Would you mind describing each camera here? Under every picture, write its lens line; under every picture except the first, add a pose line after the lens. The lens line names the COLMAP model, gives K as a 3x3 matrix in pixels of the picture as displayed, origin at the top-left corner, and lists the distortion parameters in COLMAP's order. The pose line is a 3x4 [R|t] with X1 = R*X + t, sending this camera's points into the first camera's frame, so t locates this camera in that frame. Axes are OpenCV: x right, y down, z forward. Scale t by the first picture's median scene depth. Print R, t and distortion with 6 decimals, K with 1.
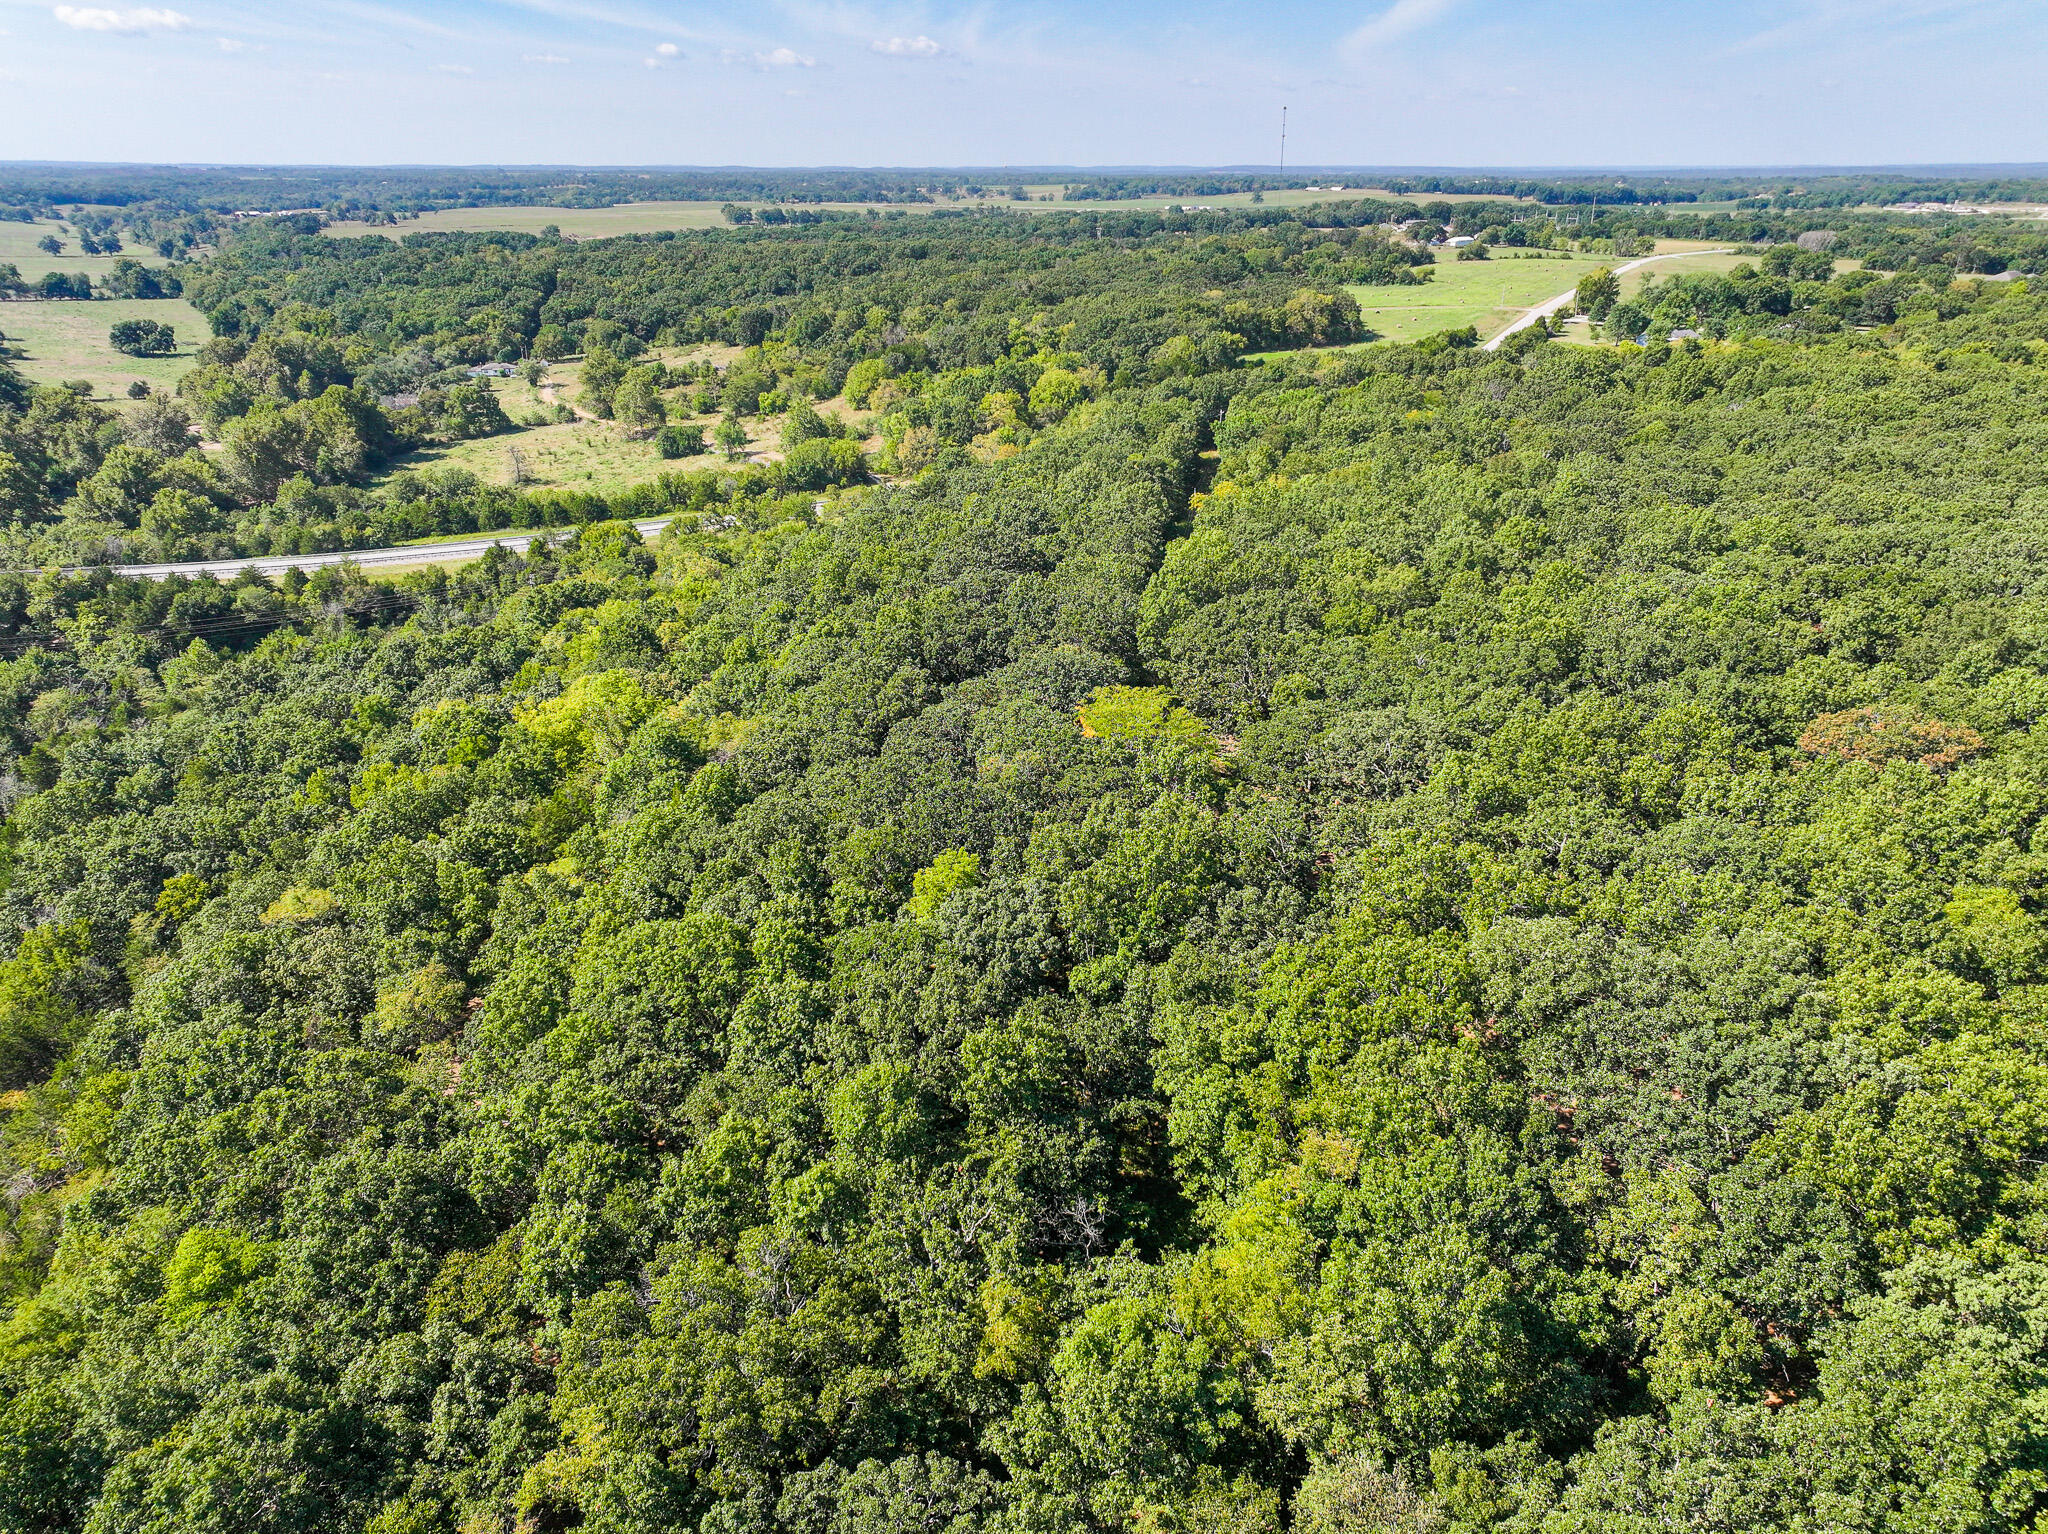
lens RADIAL K [[1429.6, 0, 1031.5], [0, 1429.6, 771.3], [0, 0, 1]] dist [-0.000835, 0.016118]
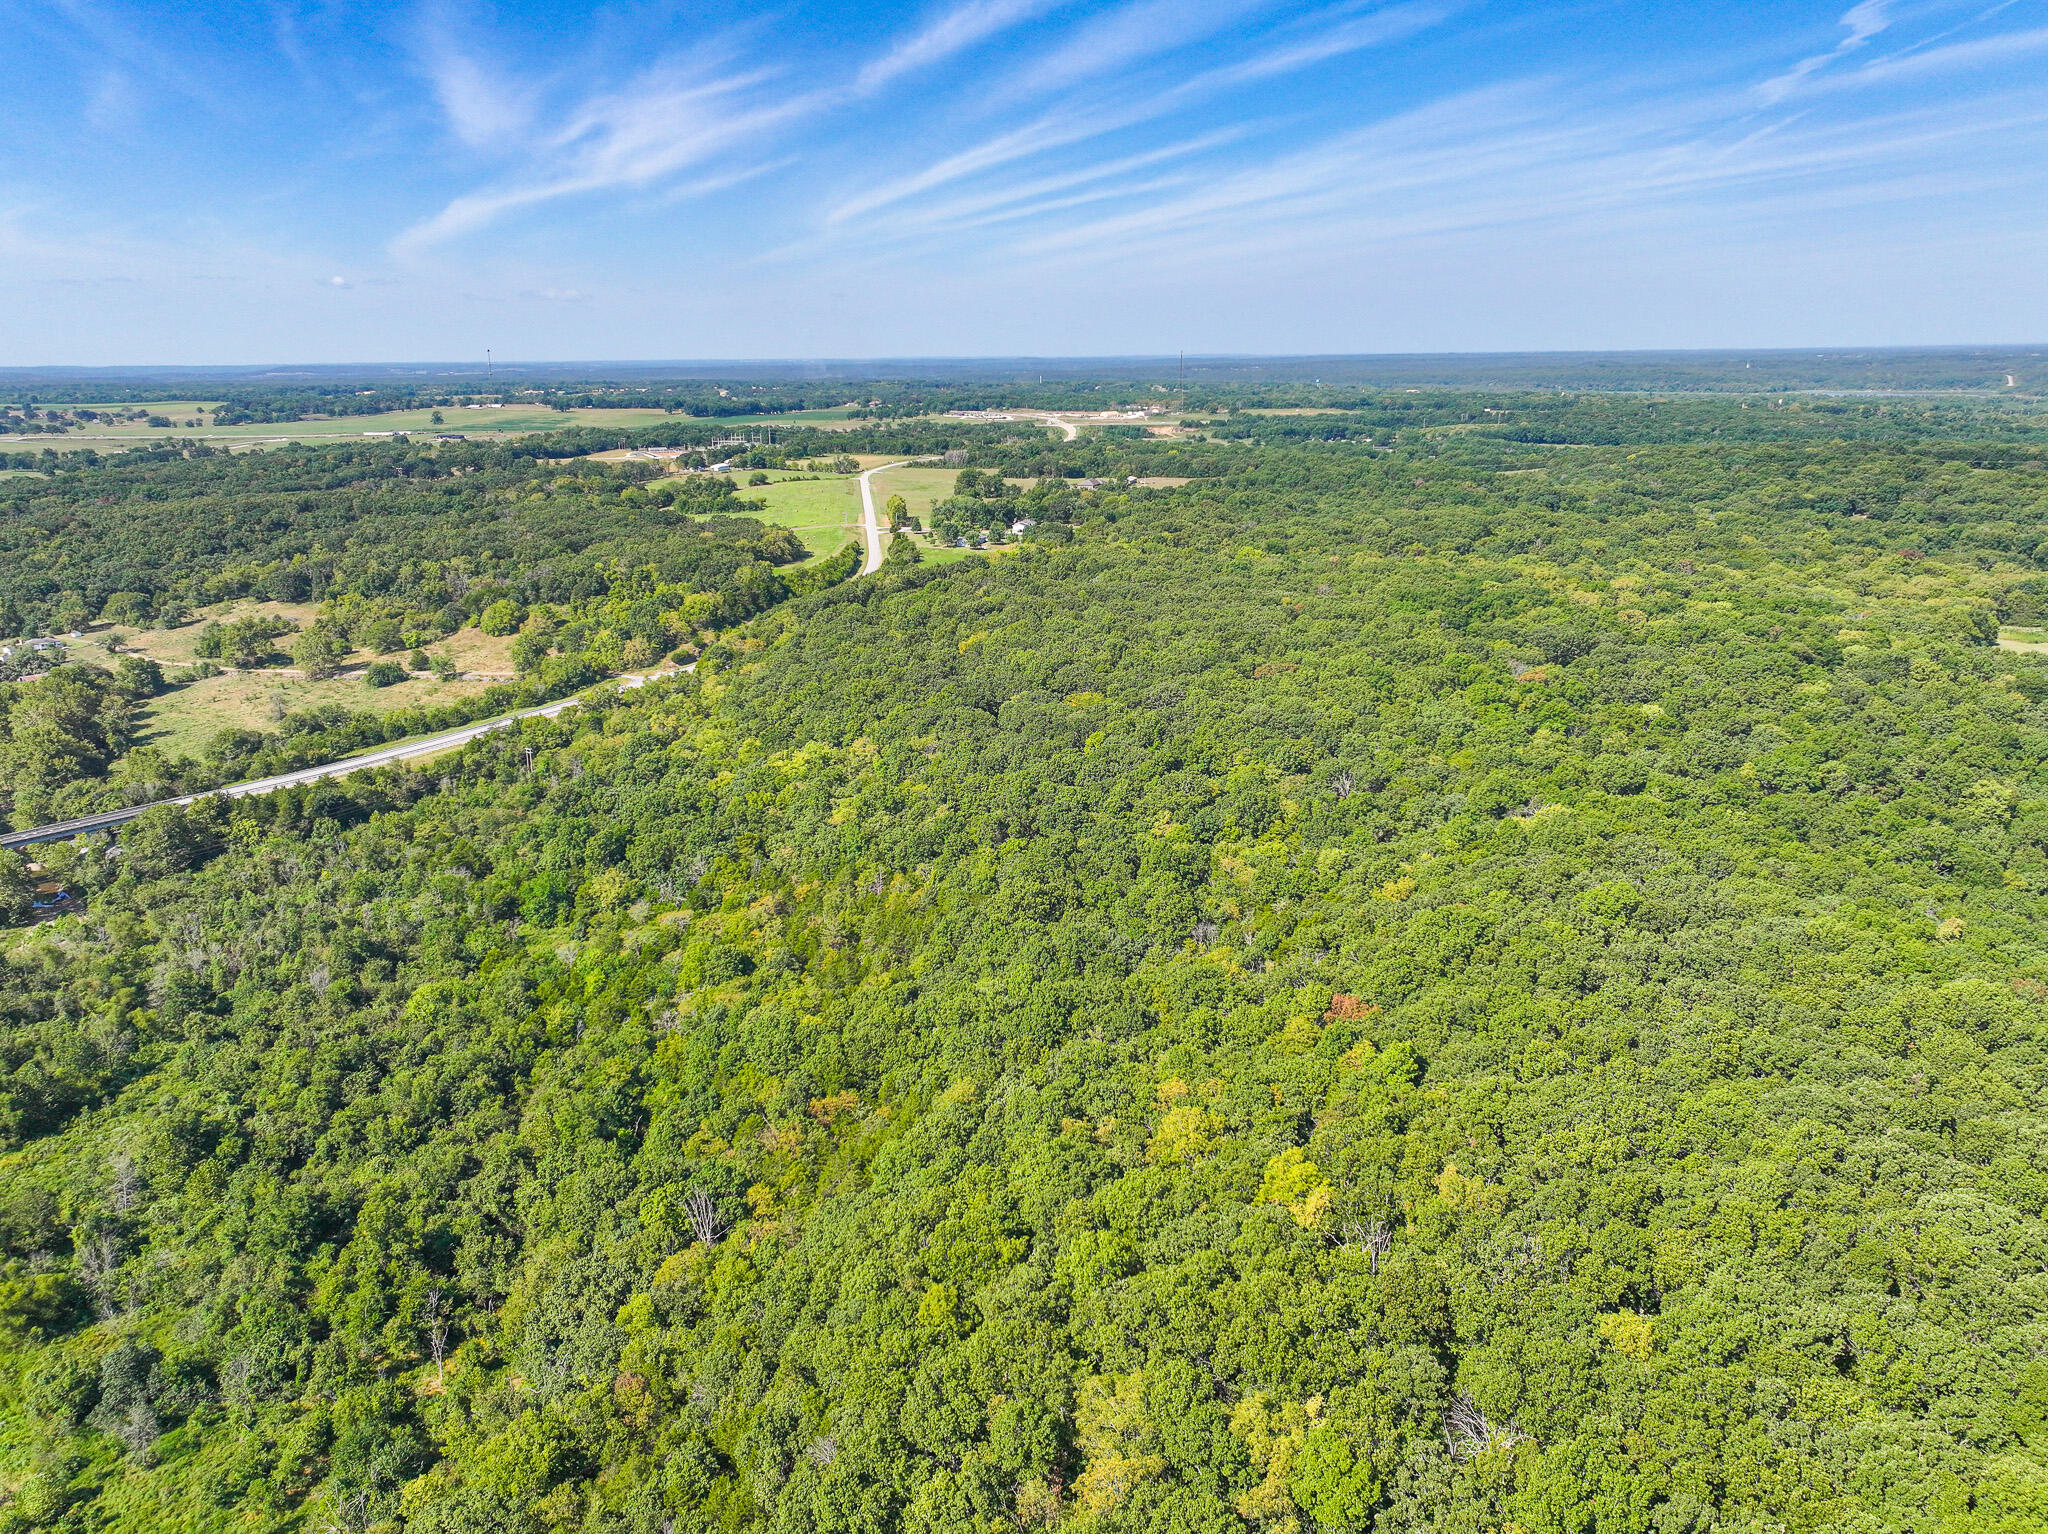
lens RADIAL K [[1429.6, 0, 1025.8], [0, 1429.6, 779.2], [0, 0, 1]] dist [-0.000835, 0.016118]
pose [[0.824663, -0.170606, 0.539281, -0.430289], [0.230661, 0.971982, -0.045230, 0.058005], [-0.516456, 0.161690, 0.840910, -0.378424]]
